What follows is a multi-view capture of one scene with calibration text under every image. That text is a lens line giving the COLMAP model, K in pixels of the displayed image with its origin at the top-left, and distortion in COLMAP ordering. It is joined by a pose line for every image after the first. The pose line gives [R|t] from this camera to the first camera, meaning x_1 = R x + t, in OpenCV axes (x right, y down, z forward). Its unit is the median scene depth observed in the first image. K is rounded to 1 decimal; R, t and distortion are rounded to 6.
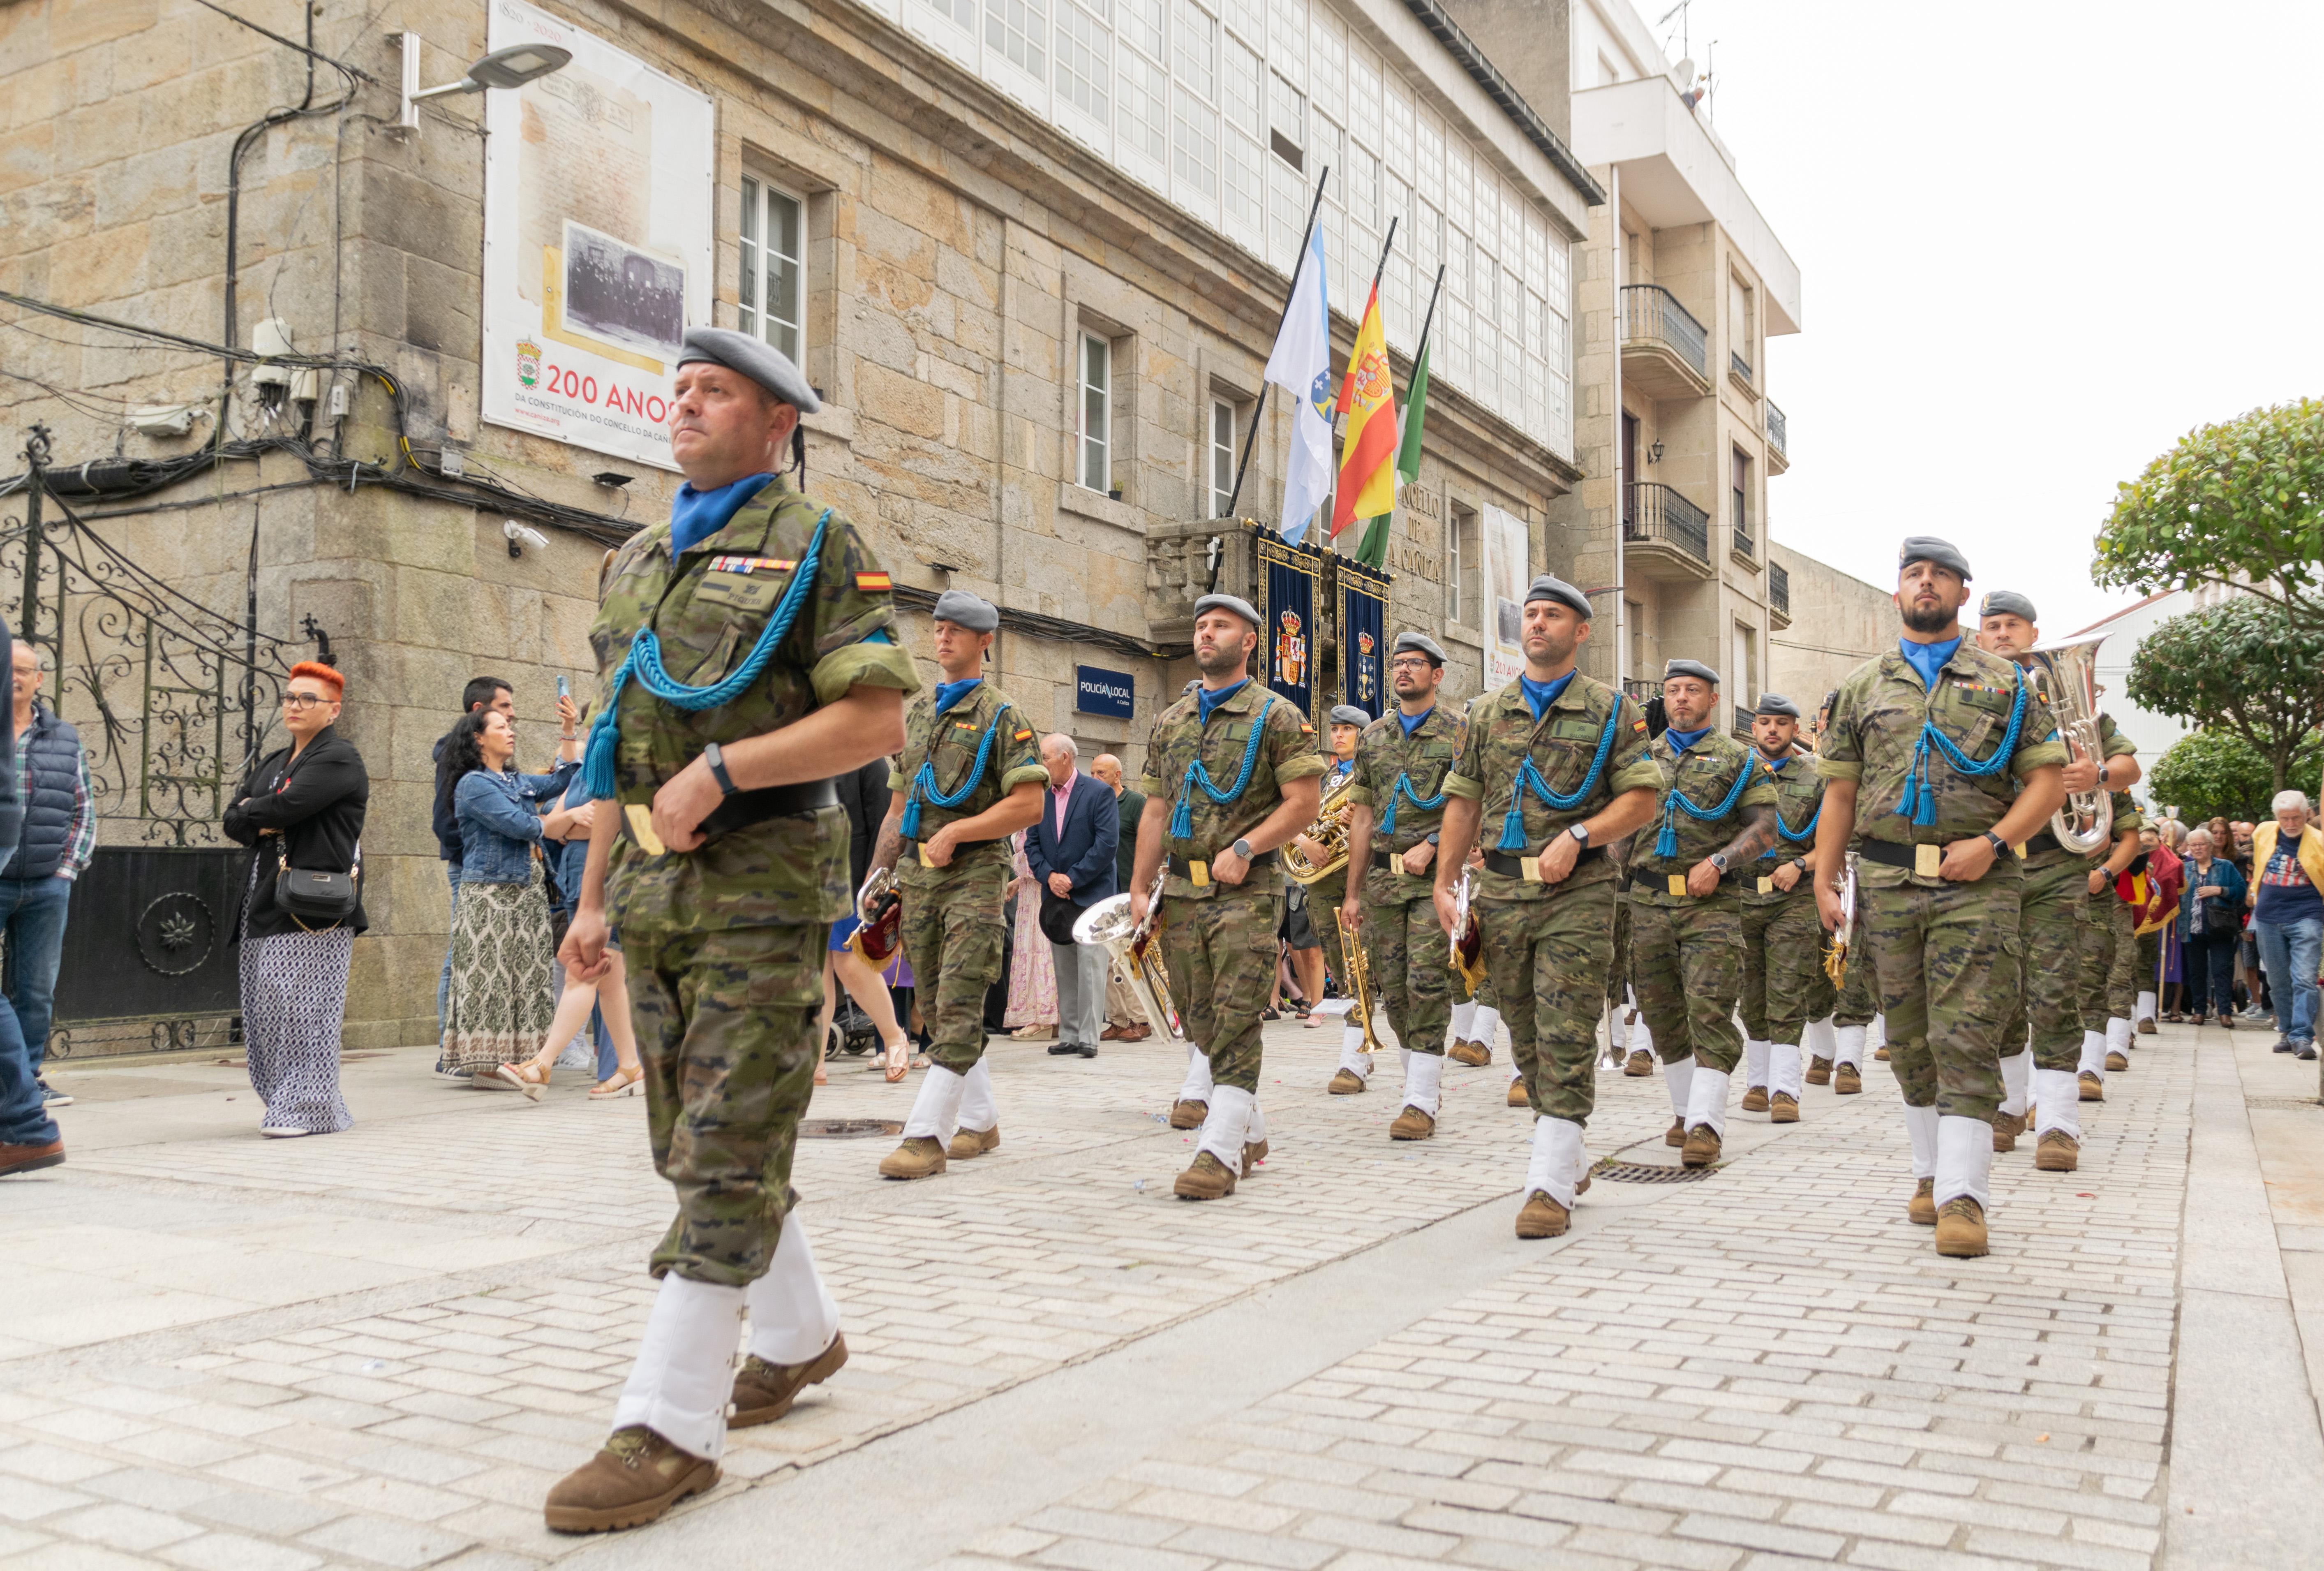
lens RADIAL K [[2068.4, 0, 1162.3], [0, 2068.4, 749.7], [0, 0, 1]] dist [0.014146, 0.010787]
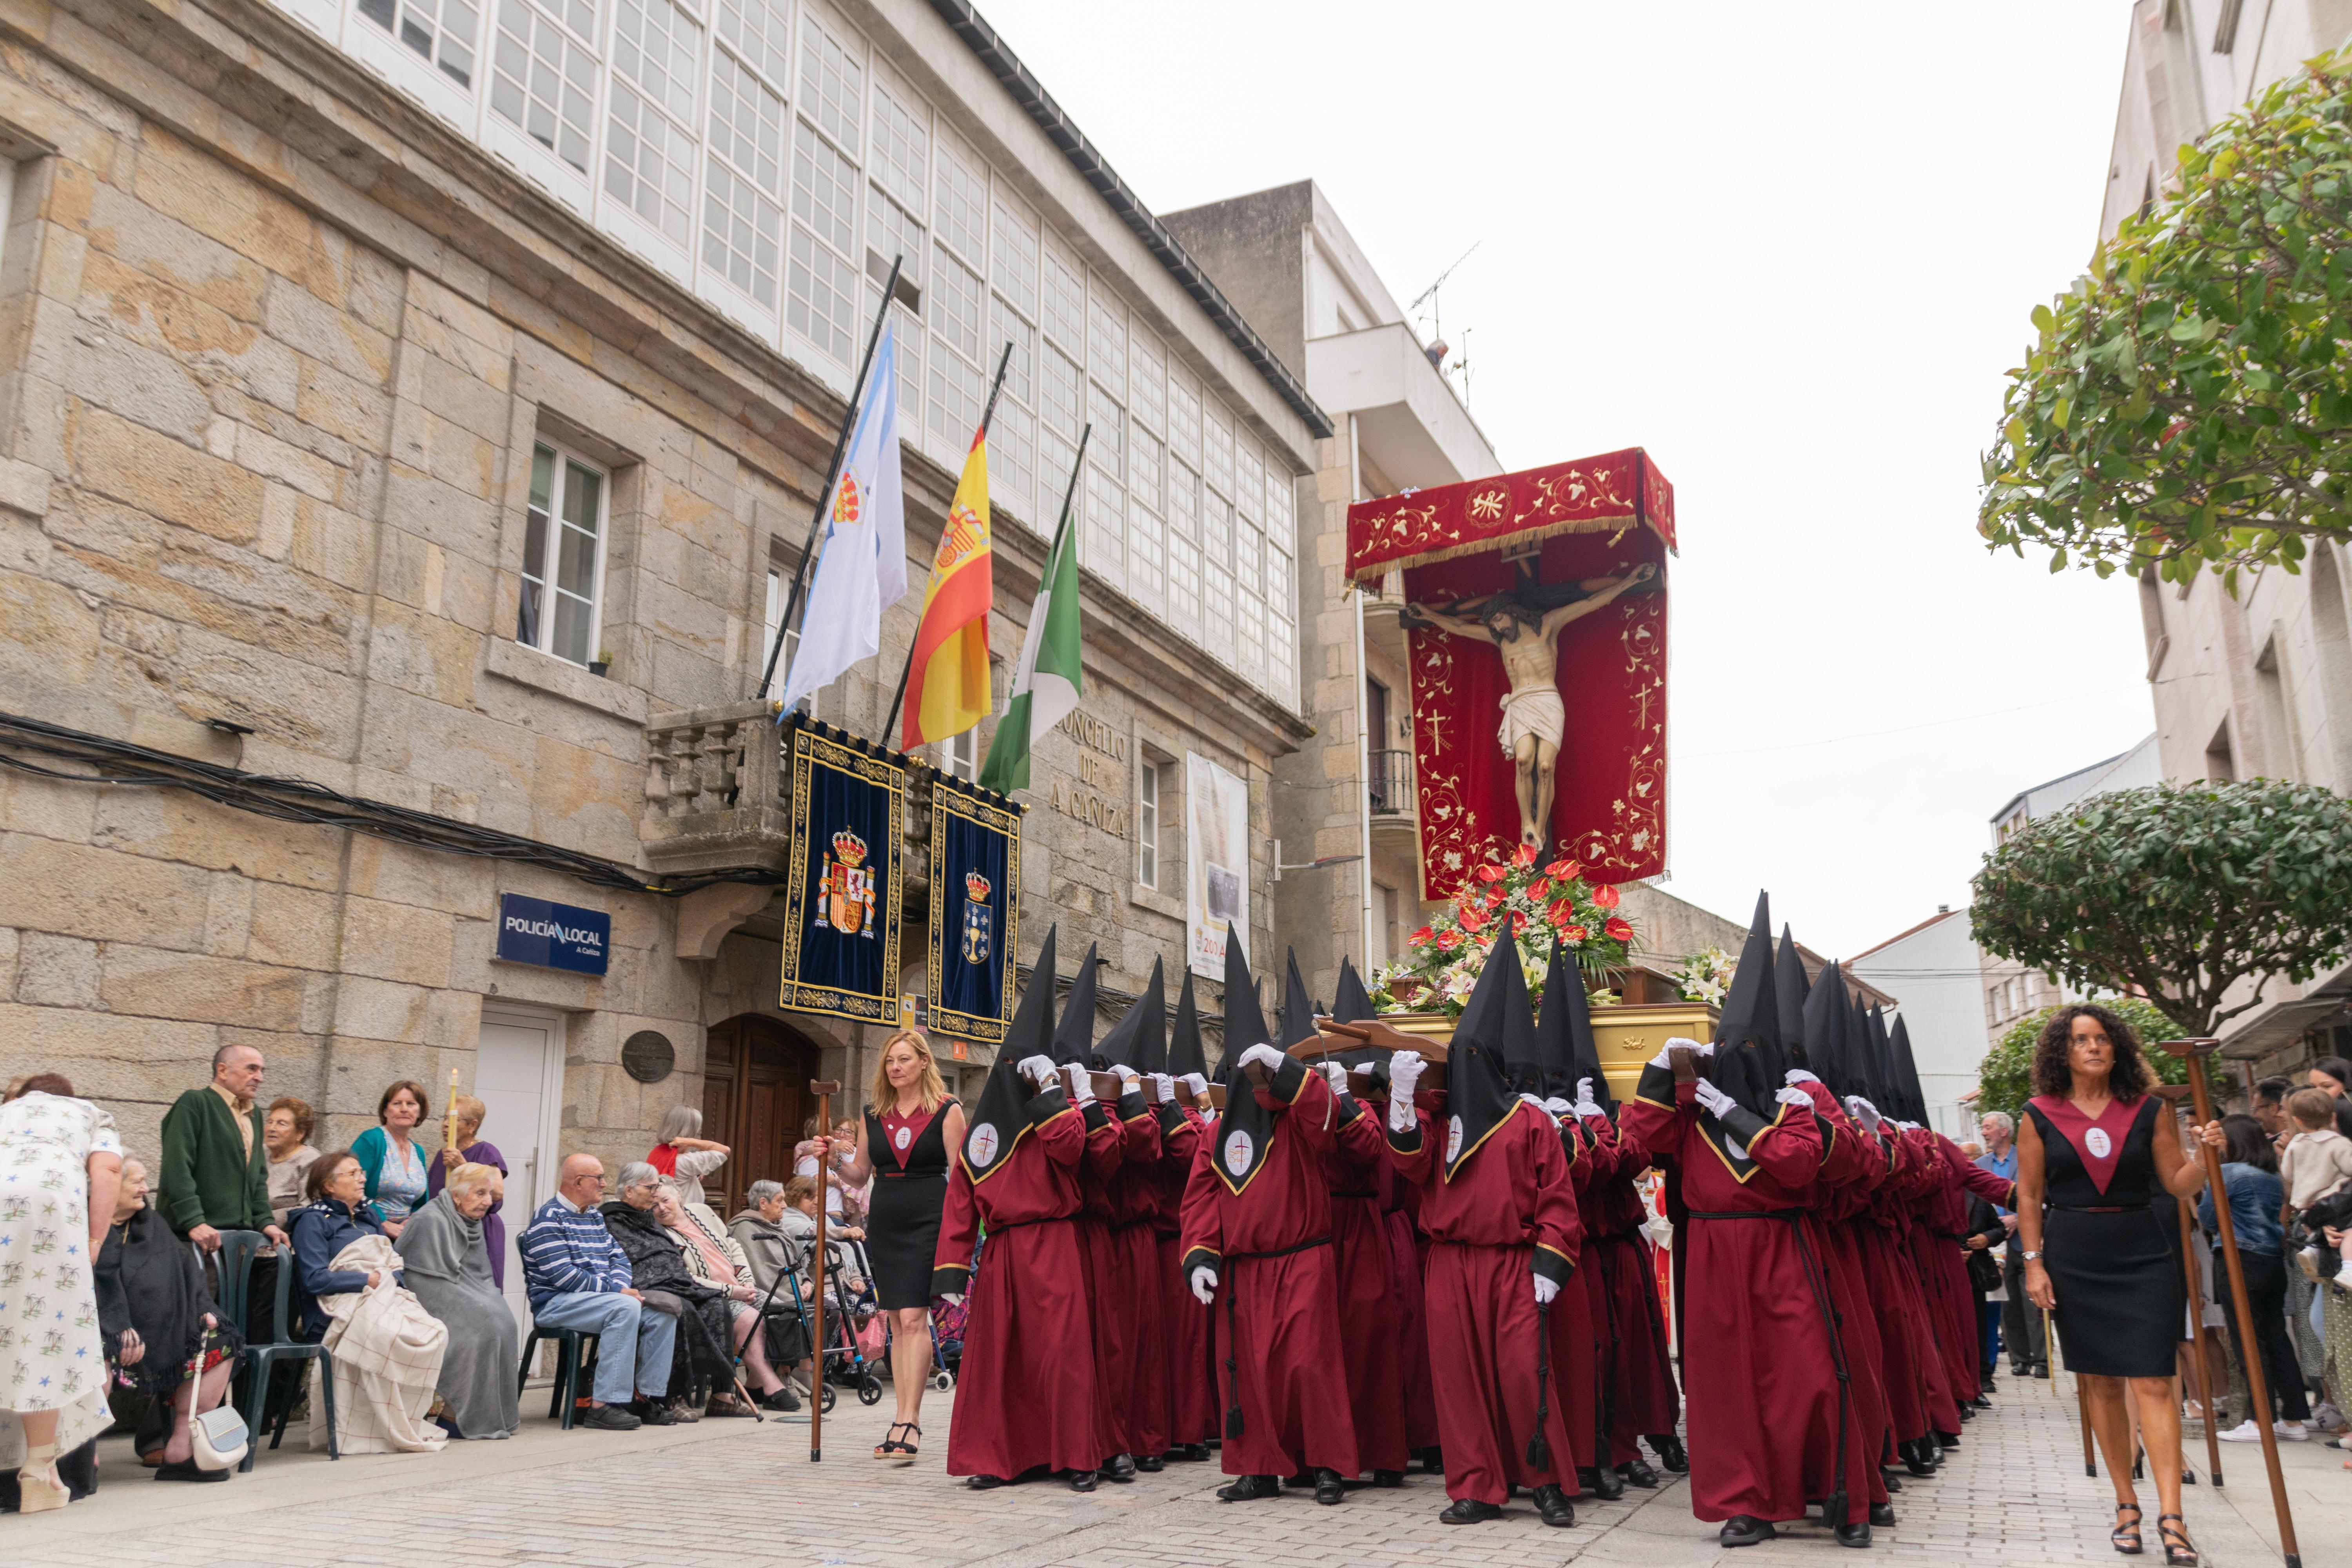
lens RADIAL K [[1778.7, 0, 1176.0], [0, 1778.7, 784.0], [0, 0, 1]] dist [0.015769, -0.003635]
pose [[0.998465, 0.009403, 0.054579, 0.146004], [-0.000040, 0.985602, -0.169082, 0.023414], [-0.055383, 0.168821, 0.984090, 0.372041]]
